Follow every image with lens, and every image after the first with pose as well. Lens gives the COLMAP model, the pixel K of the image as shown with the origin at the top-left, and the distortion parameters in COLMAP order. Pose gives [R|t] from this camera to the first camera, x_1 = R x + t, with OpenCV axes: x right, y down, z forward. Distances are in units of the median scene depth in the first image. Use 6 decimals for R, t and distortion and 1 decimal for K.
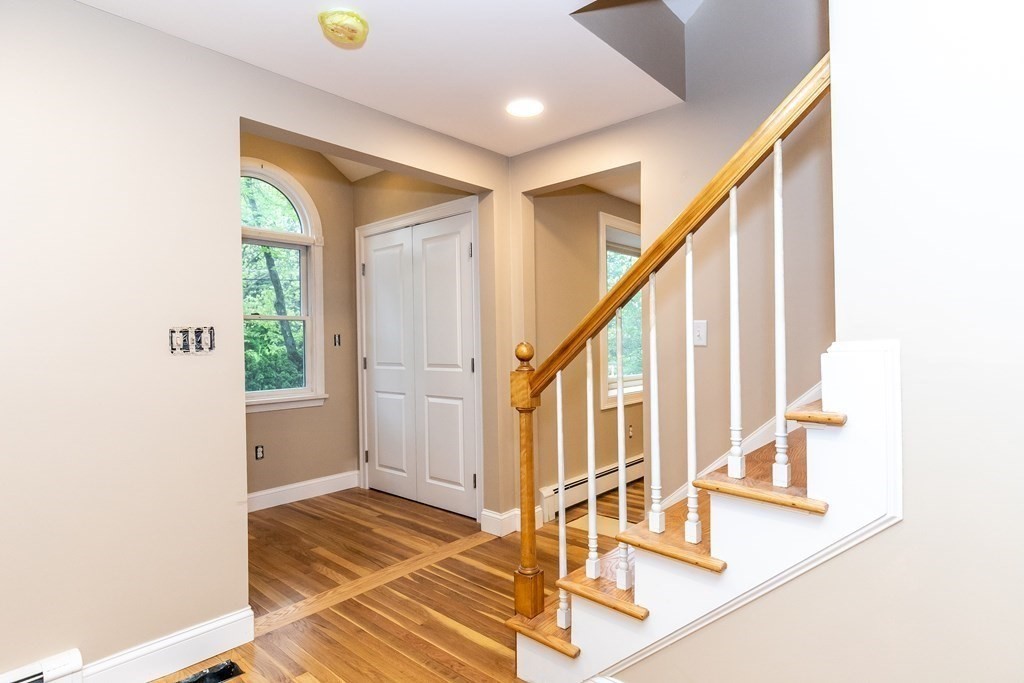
lens RADIAL K [[544.8, 0, 522.1], [0, 544.8, 346.0], [0, 0, 1]] dist [0.001906, -0.002229]
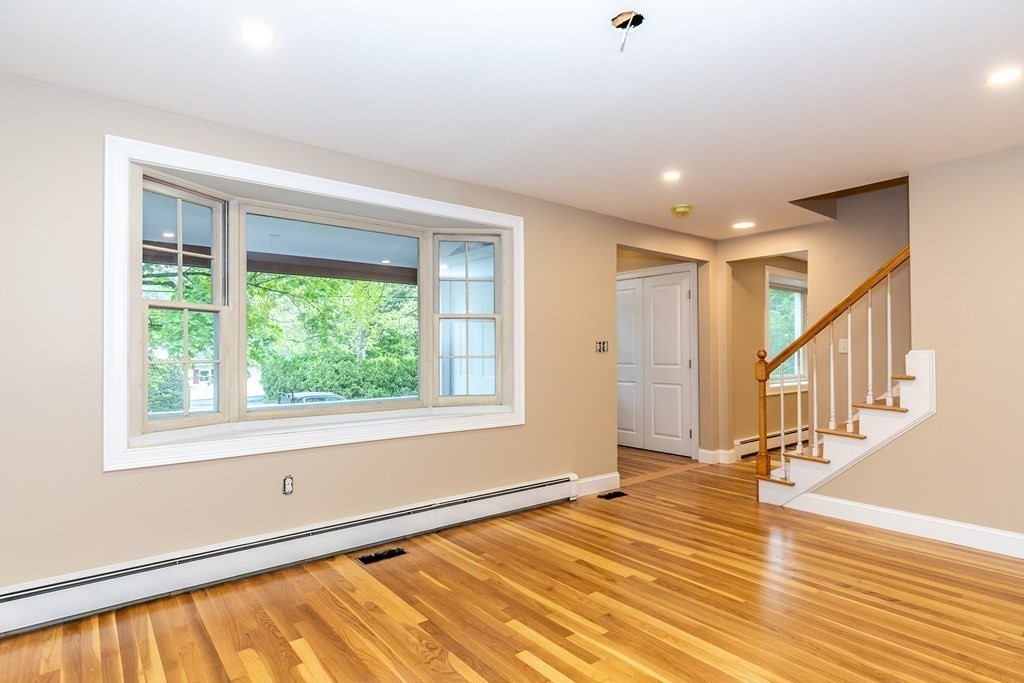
lens RADIAL K [[544.8, 0, 526.5], [0, 544.8, 343.7], [0, 0, 1]] dist [0.001906, -0.002229]
pose [[0.987176, 0.009464, -0.159354, -0.432852], [-0.012985, 0.999694, -0.021069, 0.020827], [0.159106, 0.022868, 0.986997, -0.970949]]
